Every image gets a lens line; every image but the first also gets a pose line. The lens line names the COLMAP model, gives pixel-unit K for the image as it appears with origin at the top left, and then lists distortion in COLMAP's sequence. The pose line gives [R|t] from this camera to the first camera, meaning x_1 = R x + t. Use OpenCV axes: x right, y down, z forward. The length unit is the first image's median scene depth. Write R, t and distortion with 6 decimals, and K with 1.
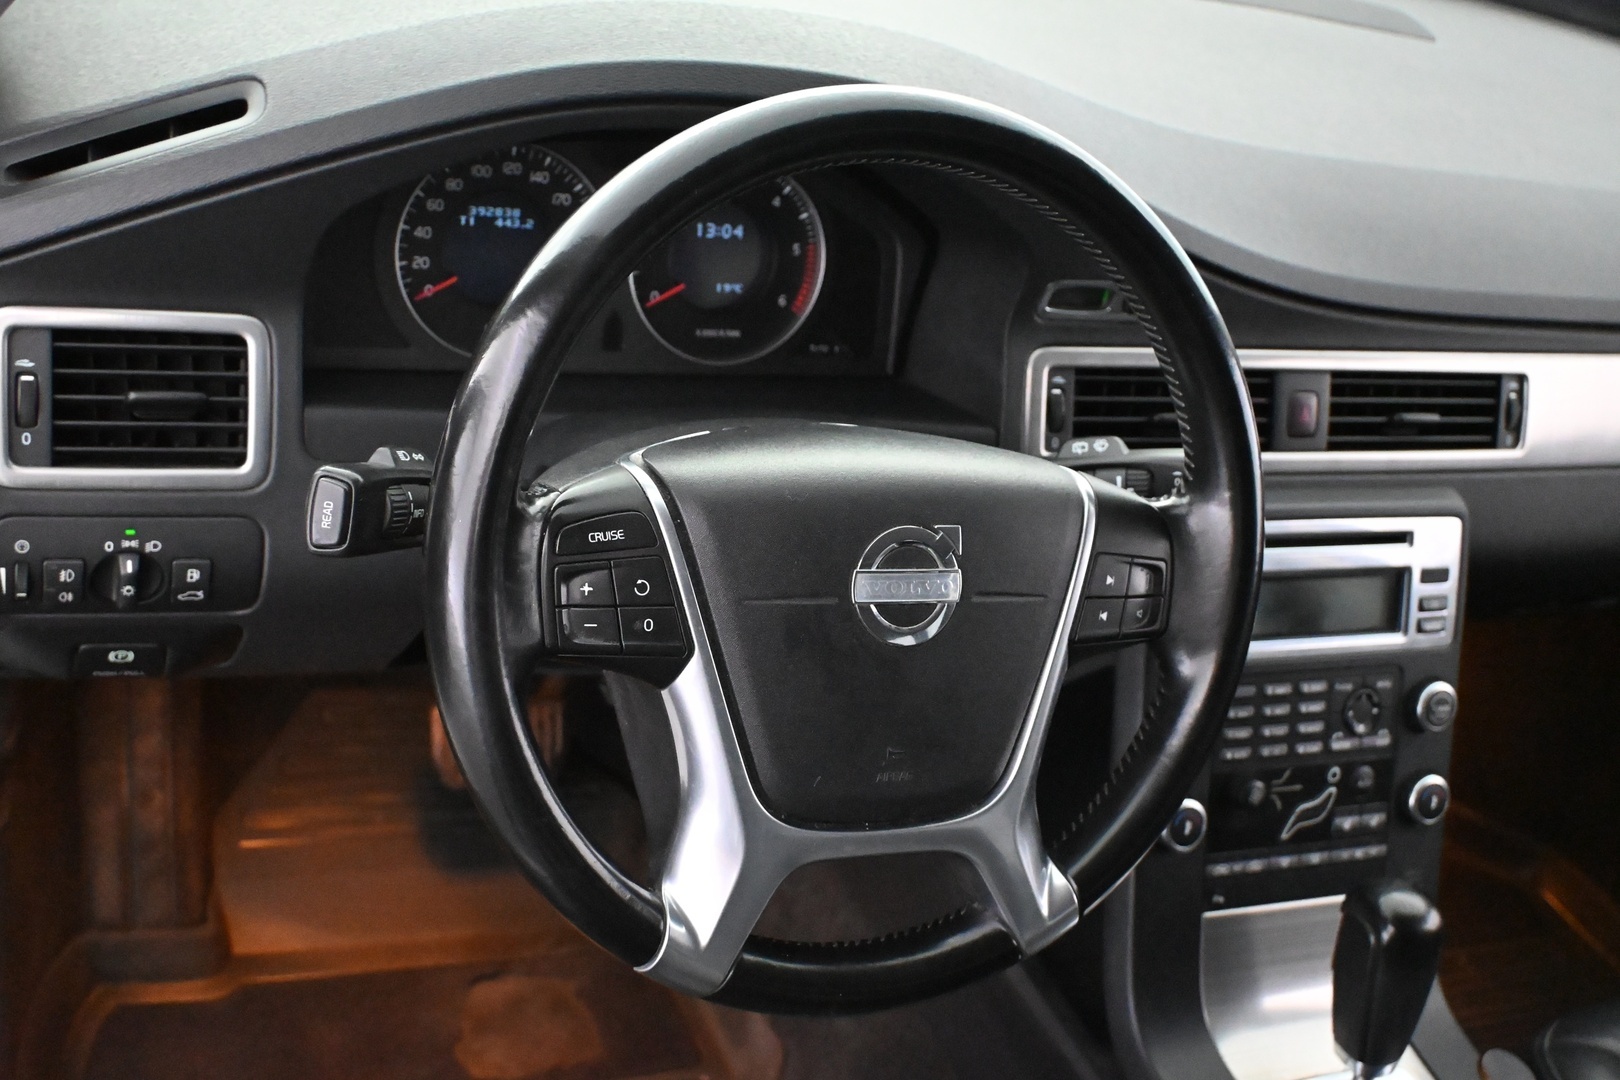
lens RADIAL K [[2141.8, 0, 809.1], [0, 2141.8, 536.9], [0, 0, 1]] dist [0.017314, 0.000000]
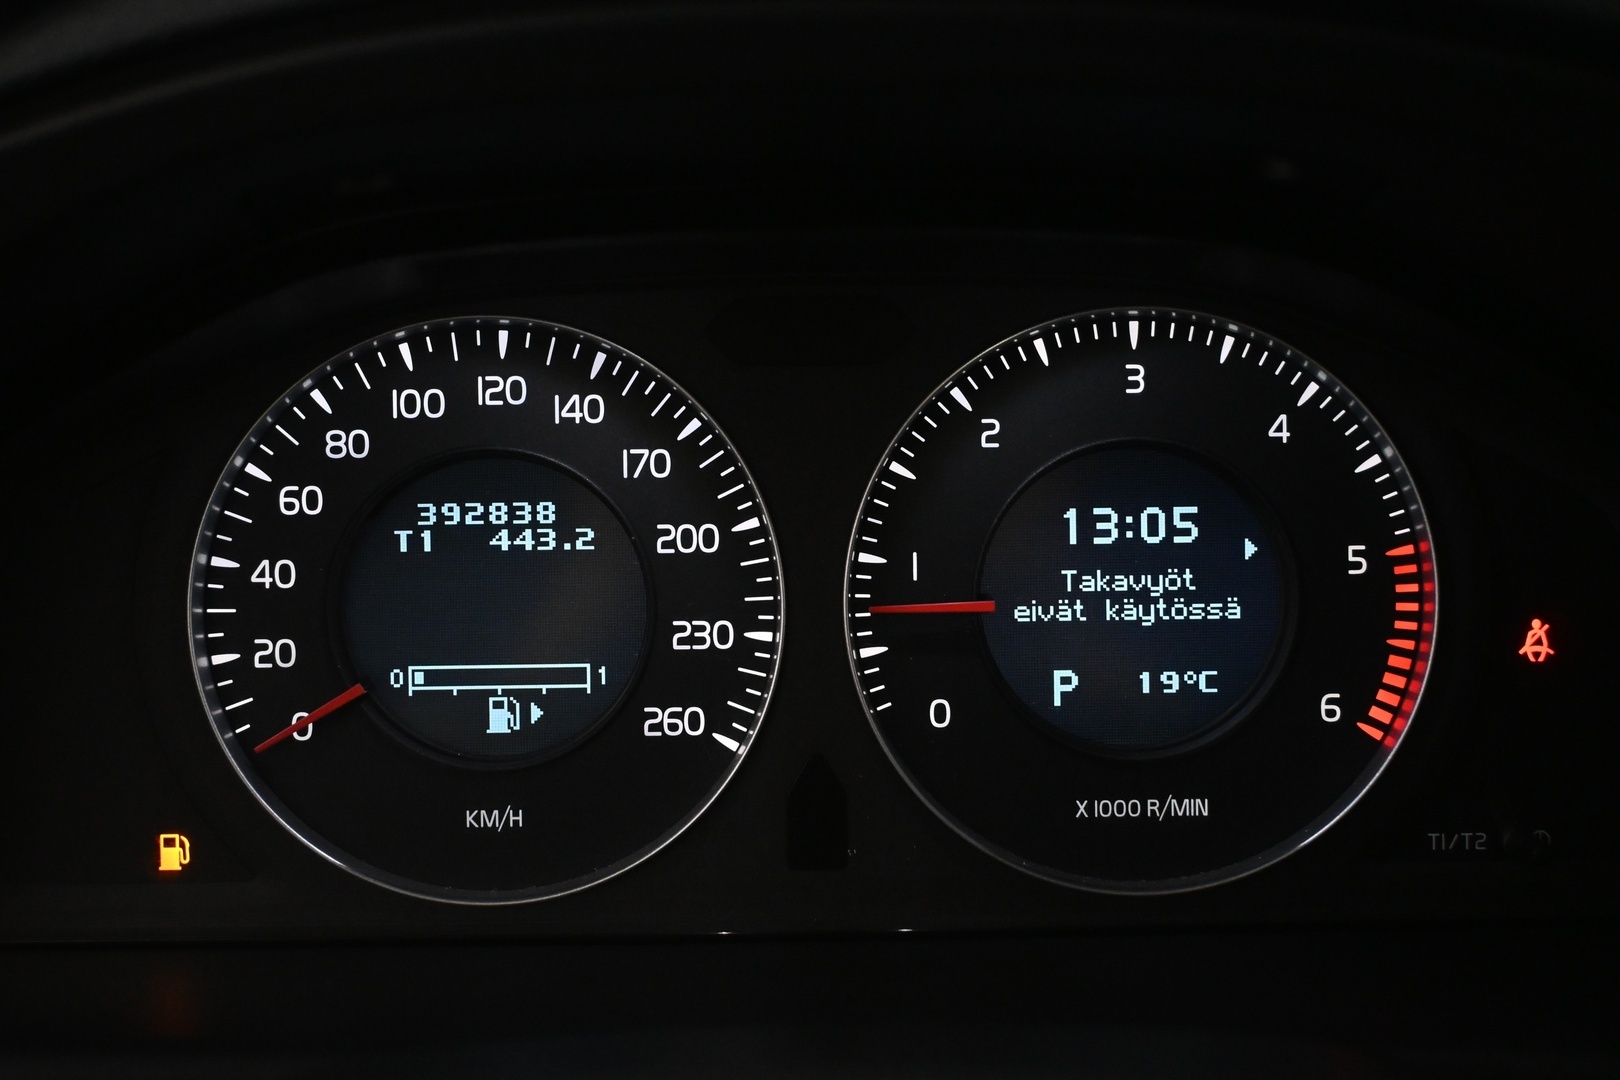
lens RADIAL K [[2595.9, 0, 809.9], [0, 2595.9, 545.2], [0, 0, 1]] dist [-0.050646, 0.000000]
pose [[0.899977, -0.095495, -0.425349, 0.099850], [-0.004288, 0.973726, -0.227683, -0.041571], [0.435916, 0.206734, 0.875921, 0.621853]]
